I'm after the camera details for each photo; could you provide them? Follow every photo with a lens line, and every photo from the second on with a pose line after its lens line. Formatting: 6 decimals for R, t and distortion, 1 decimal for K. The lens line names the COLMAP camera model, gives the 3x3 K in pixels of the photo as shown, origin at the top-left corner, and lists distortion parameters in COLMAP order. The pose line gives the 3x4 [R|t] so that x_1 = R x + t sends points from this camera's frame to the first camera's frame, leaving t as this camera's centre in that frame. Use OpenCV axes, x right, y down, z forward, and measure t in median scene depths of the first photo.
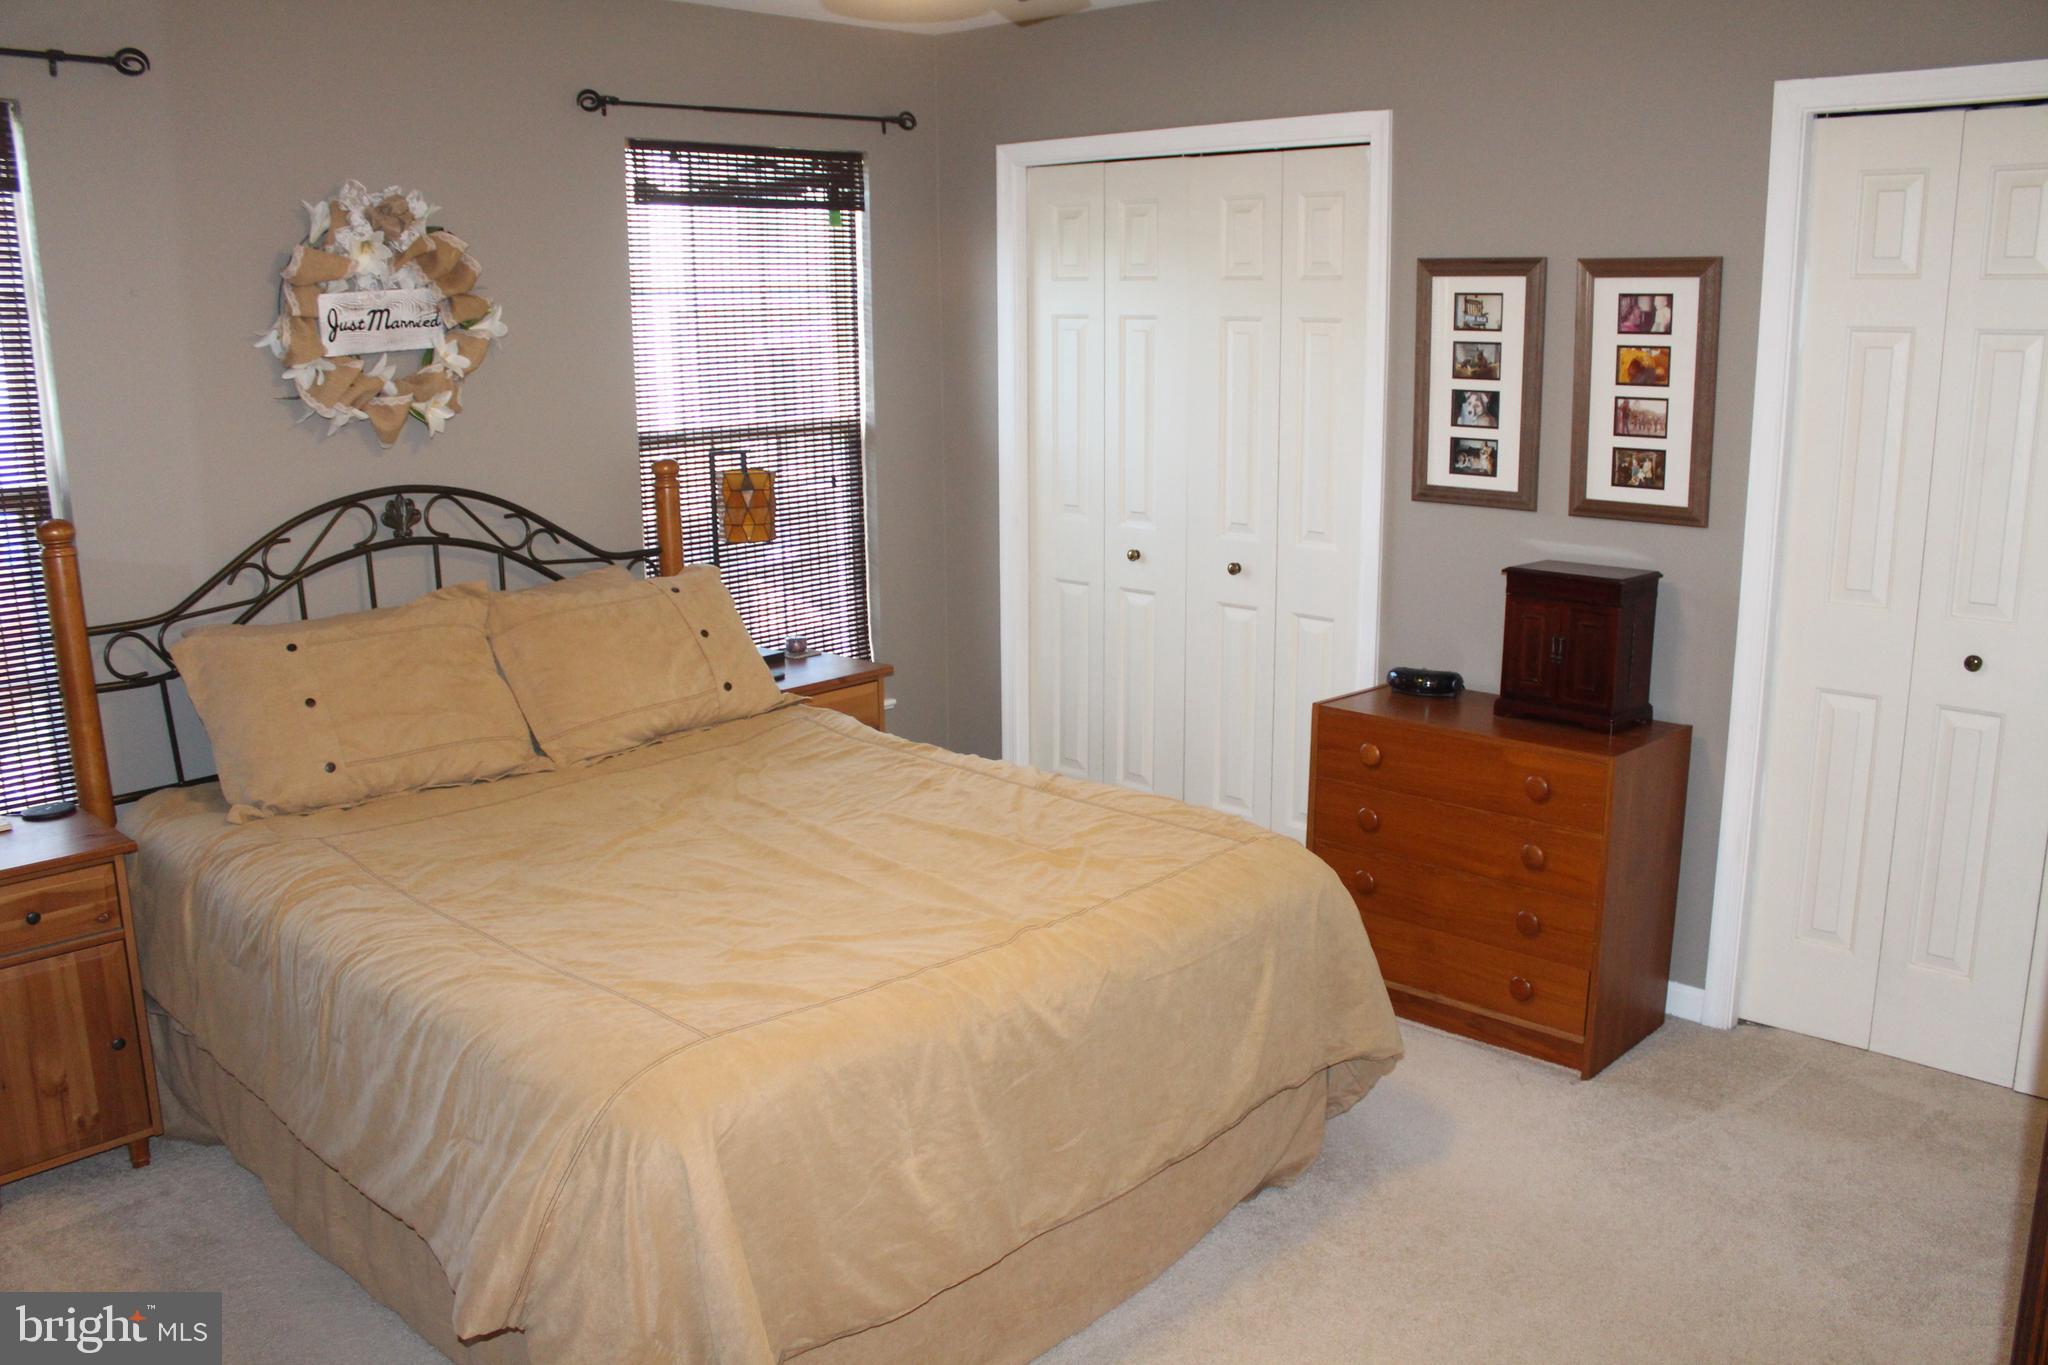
lens RADIAL K [[1718.5, 0, 1024.0], [0, 1718.5, 682.5], [0, 0, 1]] dist [-0.146834, 0.109144]
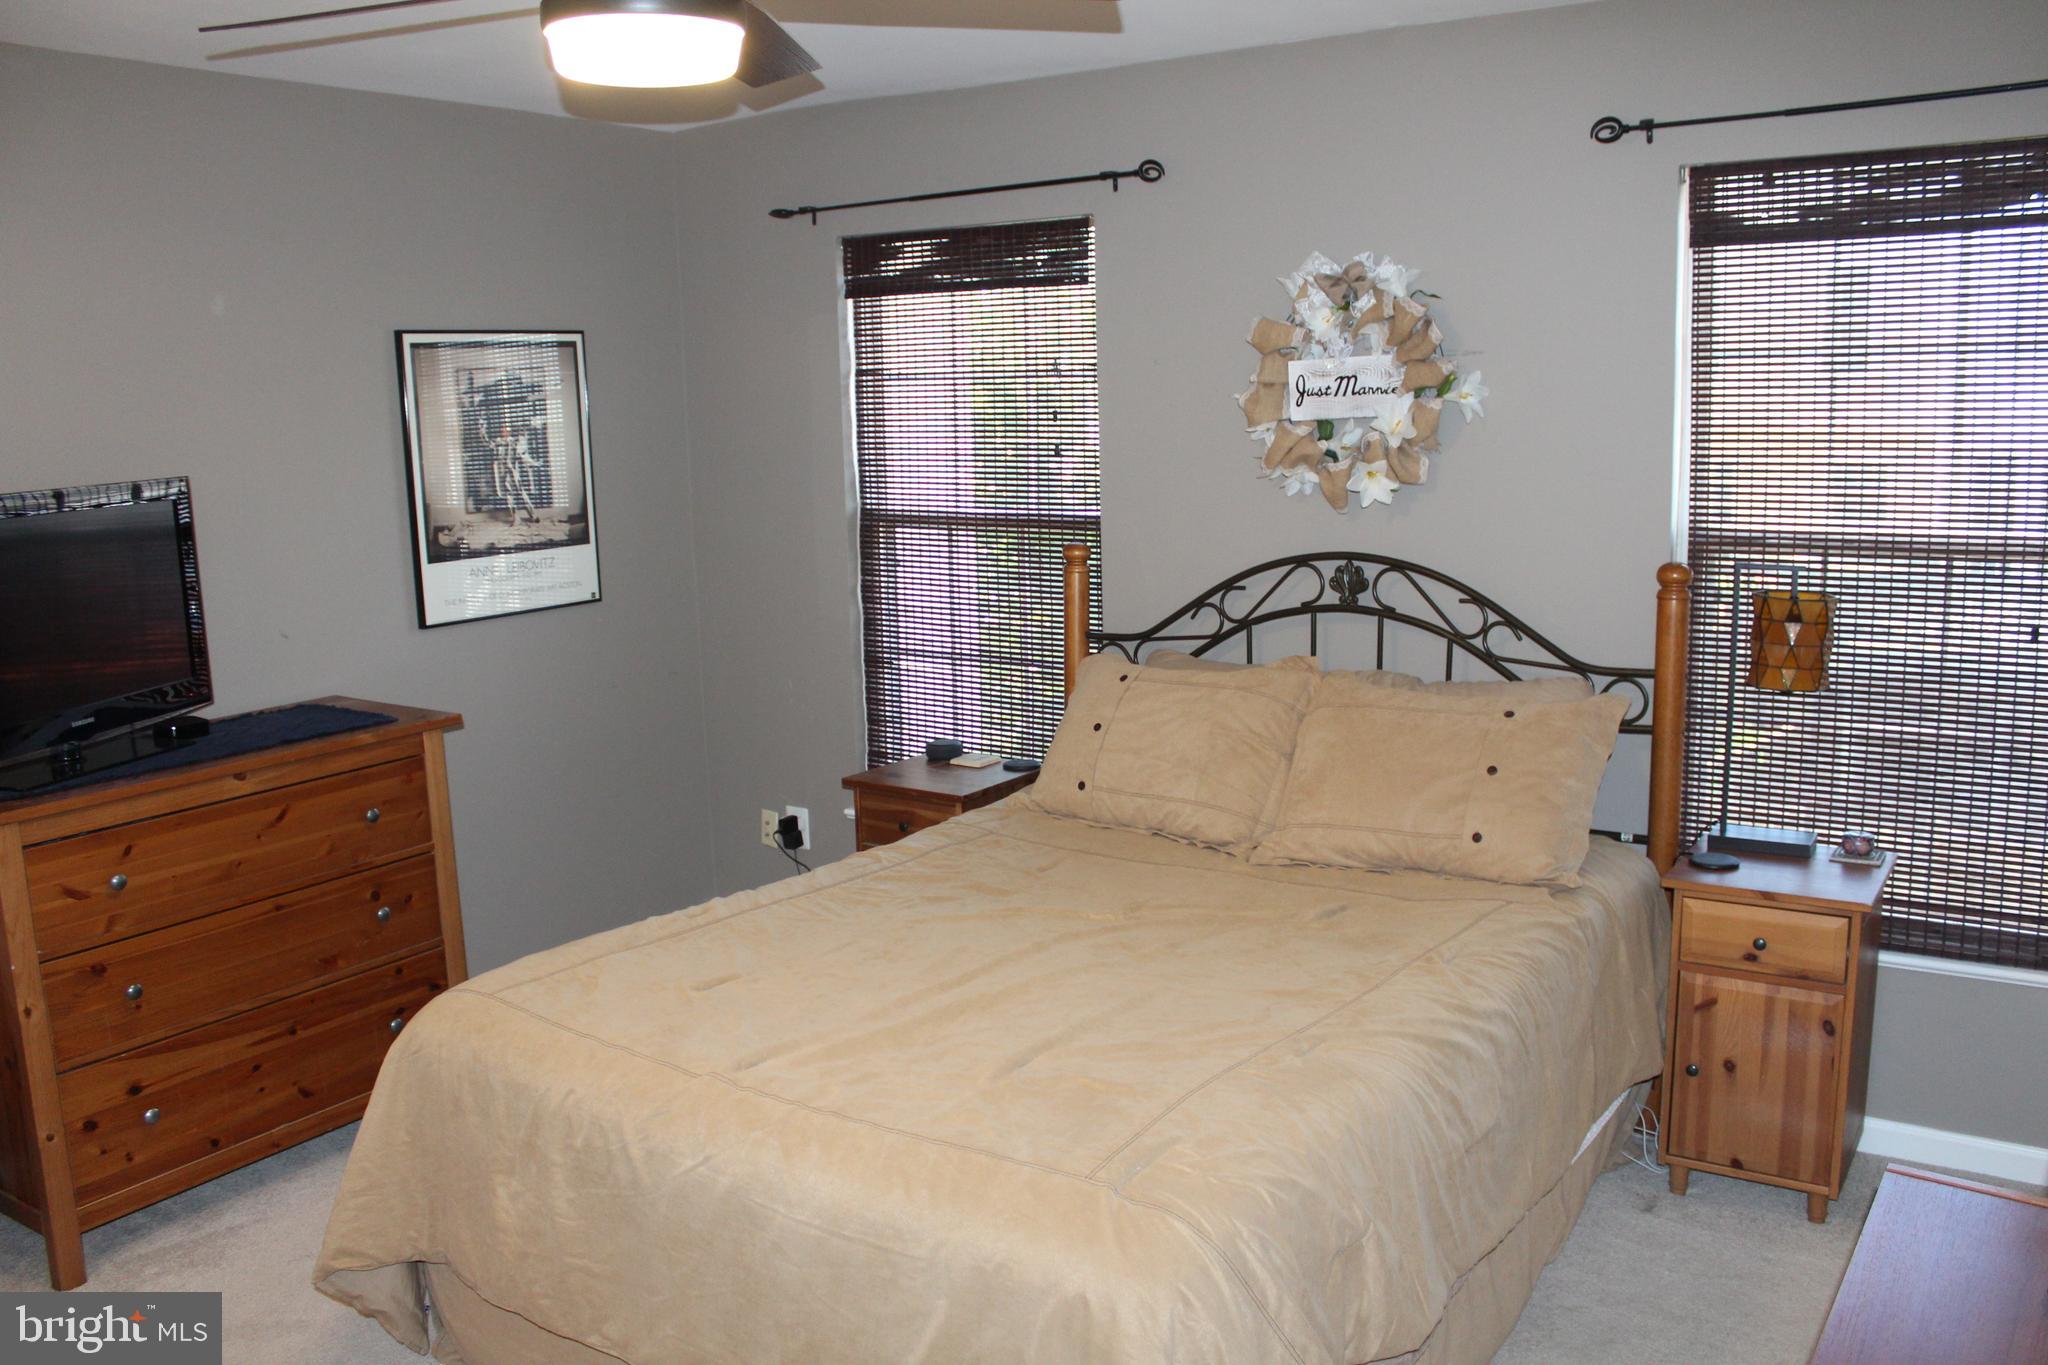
lens RADIAL K [[1718.5, 0, 1024.0], [0, 1718.5, 682.5], [0, 0, 1]] dist [-0.146834, 0.109144]
pose [[0.143274, 0.176440, -0.973828, 0.600386], [-0.185014, 0.971408, 0.148781, -0.156876], [0.972236, 0.158855, 0.171821, 0.652917]]
